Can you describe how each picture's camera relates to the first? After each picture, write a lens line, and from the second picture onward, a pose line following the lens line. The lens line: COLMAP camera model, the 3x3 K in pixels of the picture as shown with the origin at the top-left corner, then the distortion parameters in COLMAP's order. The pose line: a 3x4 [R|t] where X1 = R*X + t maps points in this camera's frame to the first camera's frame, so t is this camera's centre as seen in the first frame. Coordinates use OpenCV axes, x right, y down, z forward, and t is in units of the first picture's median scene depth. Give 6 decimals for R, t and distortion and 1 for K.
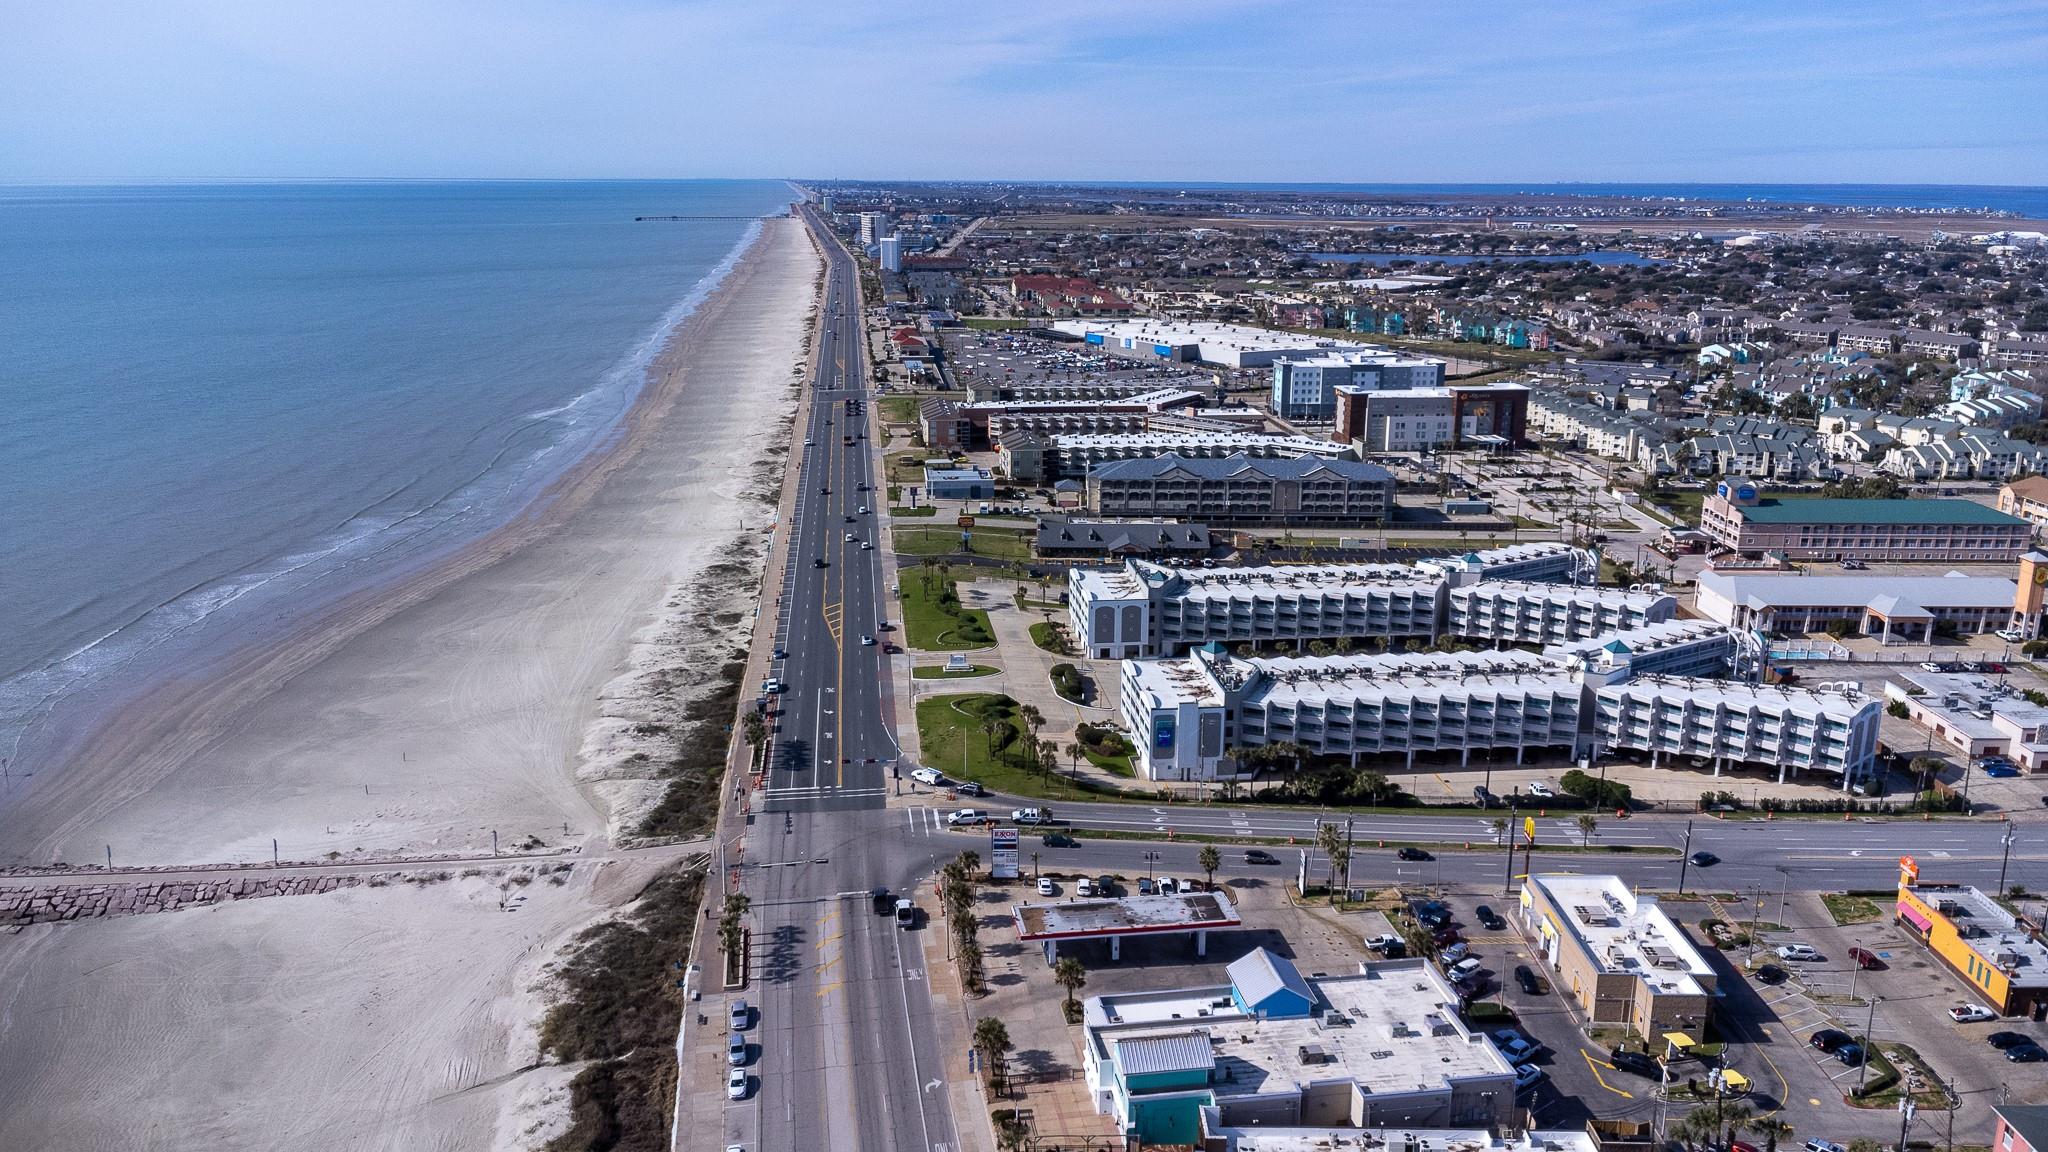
lens RADIAL K [[1490.5, 0, 1024.0], [0, 1490.5, 576.0], [0, 0, 1]] dist [0.028821, -0.047223]
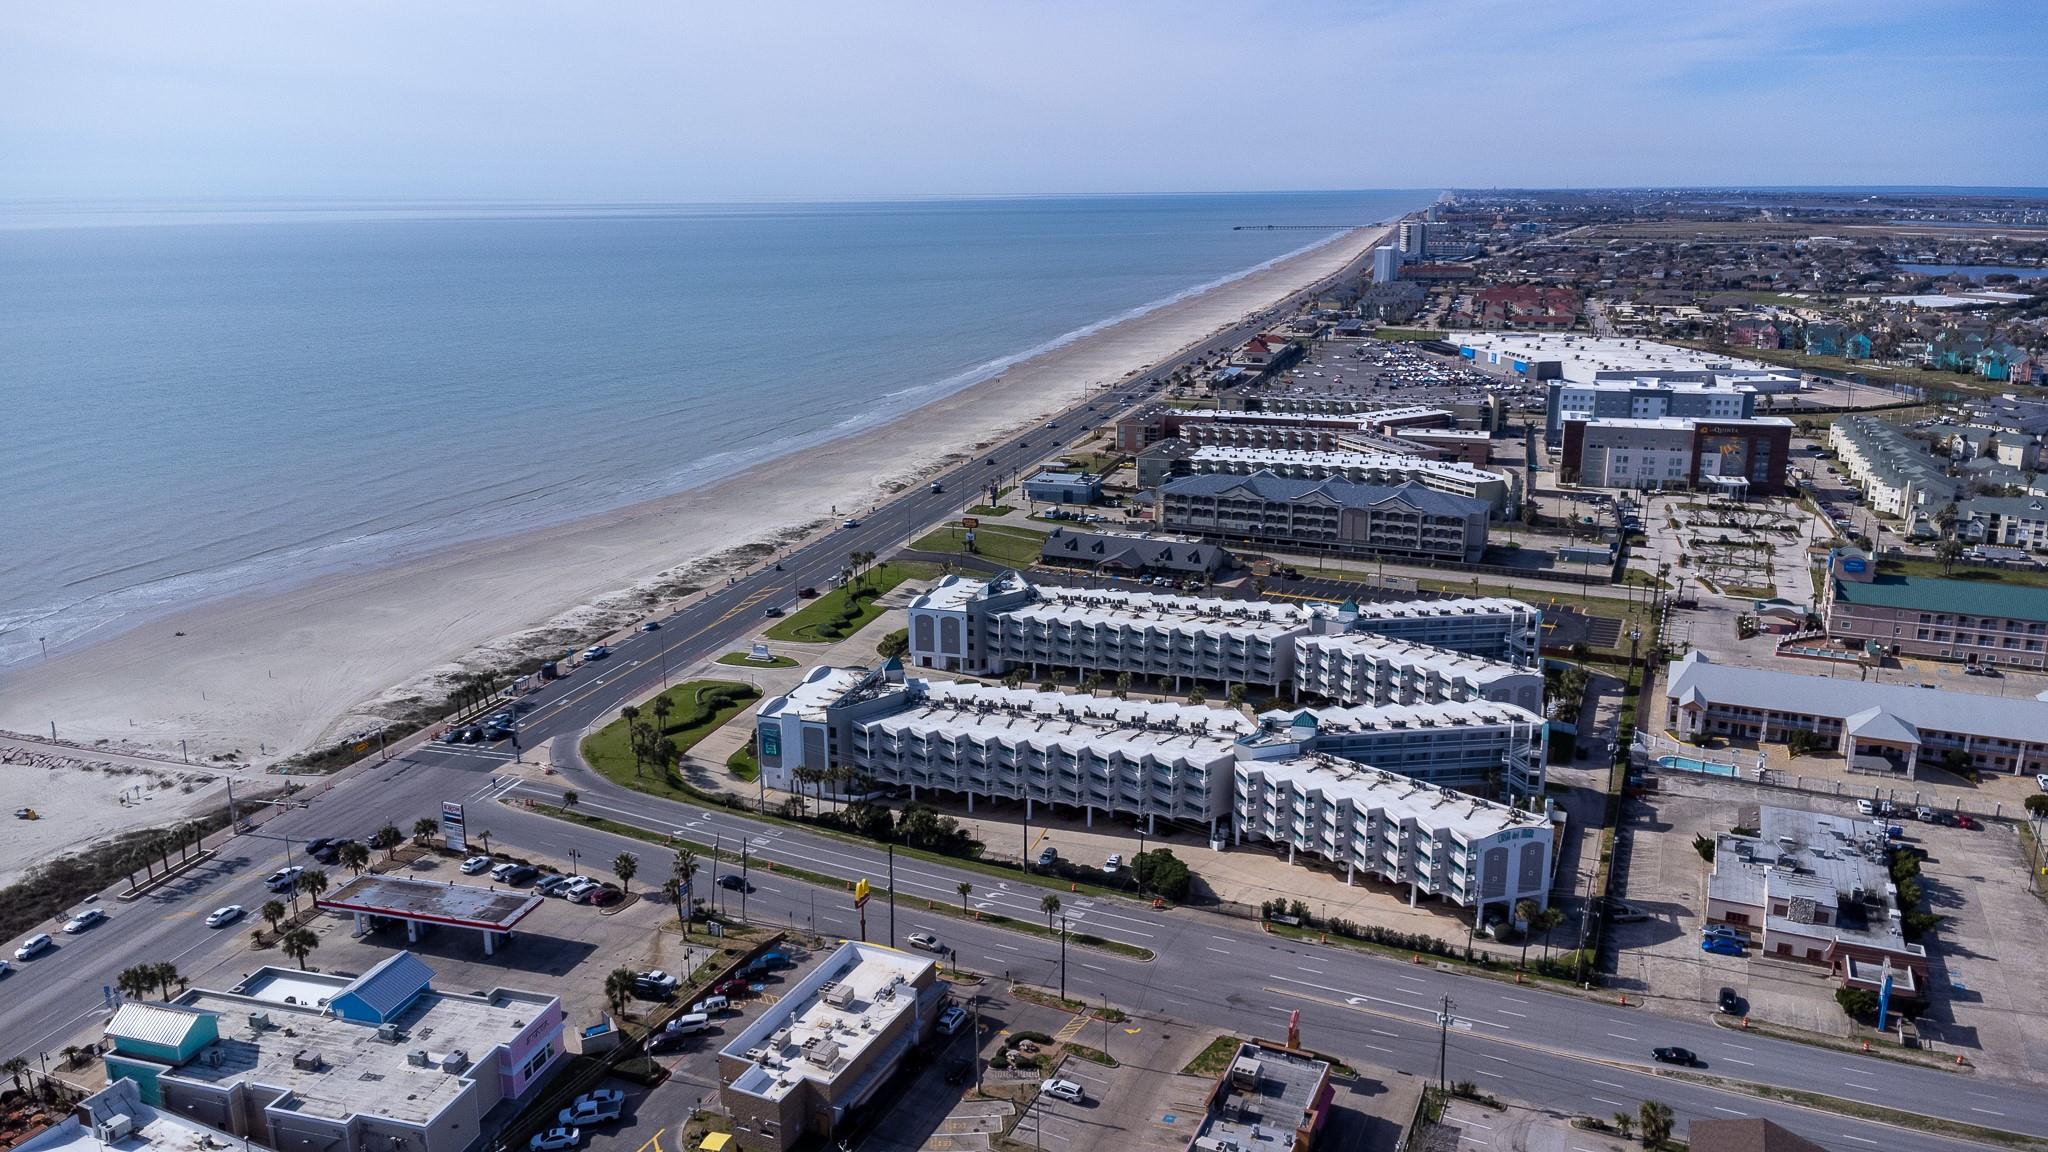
lens RADIAL K [[1429.1, 0, 1024.0], [0, 1429.1, 576.0], [0, 0, 1]] dist [0.052201, -0.069704]
pose [[0.916145, 0.094758, -0.389485, 0.353643], [-0.093628, 0.995366, 0.021932, -0.023552], [0.389758, 0.016374, 0.920772, 0.109367]]
